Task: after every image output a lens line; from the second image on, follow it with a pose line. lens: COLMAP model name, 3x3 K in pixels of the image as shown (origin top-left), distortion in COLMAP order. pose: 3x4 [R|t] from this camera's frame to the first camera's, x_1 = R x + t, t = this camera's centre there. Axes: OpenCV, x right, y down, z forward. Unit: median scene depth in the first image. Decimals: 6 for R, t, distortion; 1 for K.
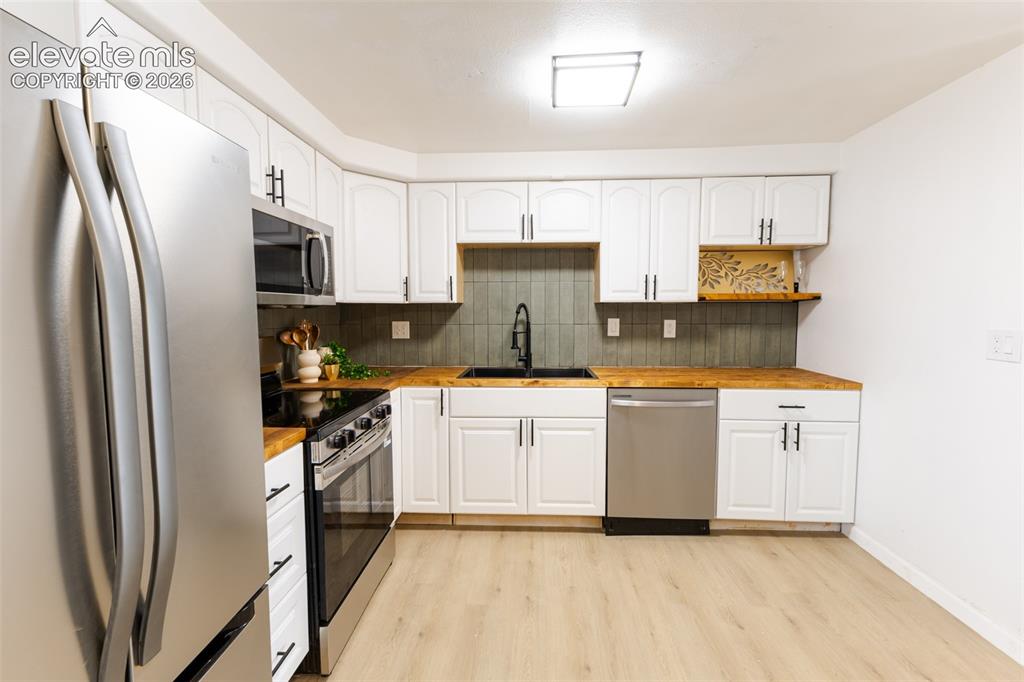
lens RADIAL K [[455.9, 0, 512.0], [0, 455.9, 338.8], [0, 0, 1]] dist [0.011379, -0.002683]
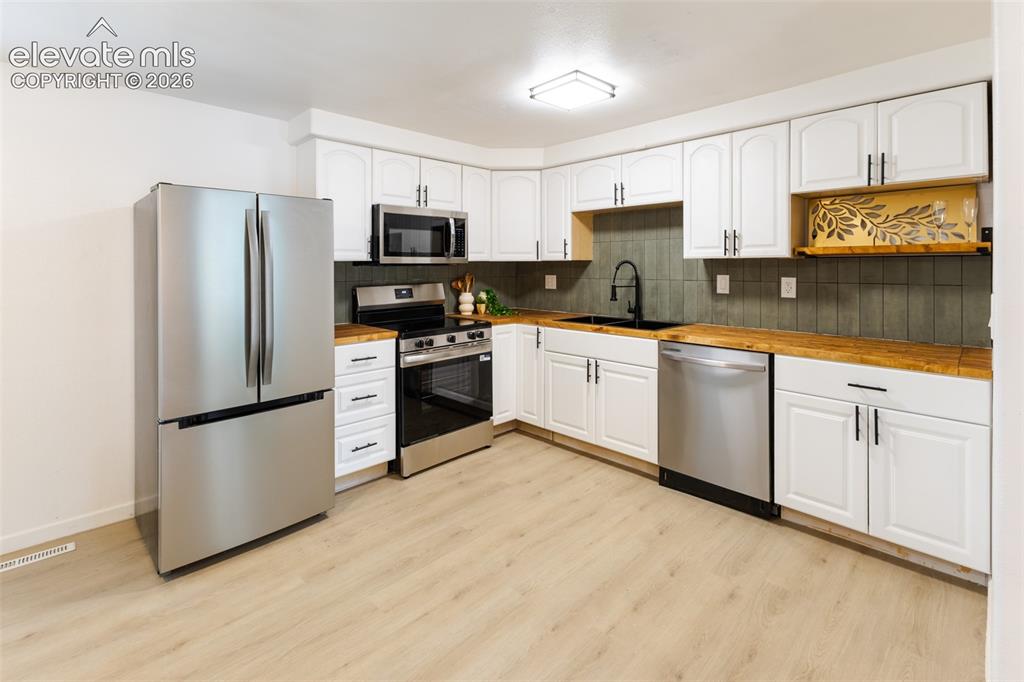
lens RADIAL K [[473.8, 0, 492.6], [0, 473.8, 261.6], [0, 0, 1]] dist [0.006411, -0.001717]
pose [[0.715905, -0.007147, -0.698161, 0.678416], [-0.042174, 0.997679, -0.053459, 0.001389], [0.696923, 0.067716, 0.713942, -0.061790]]
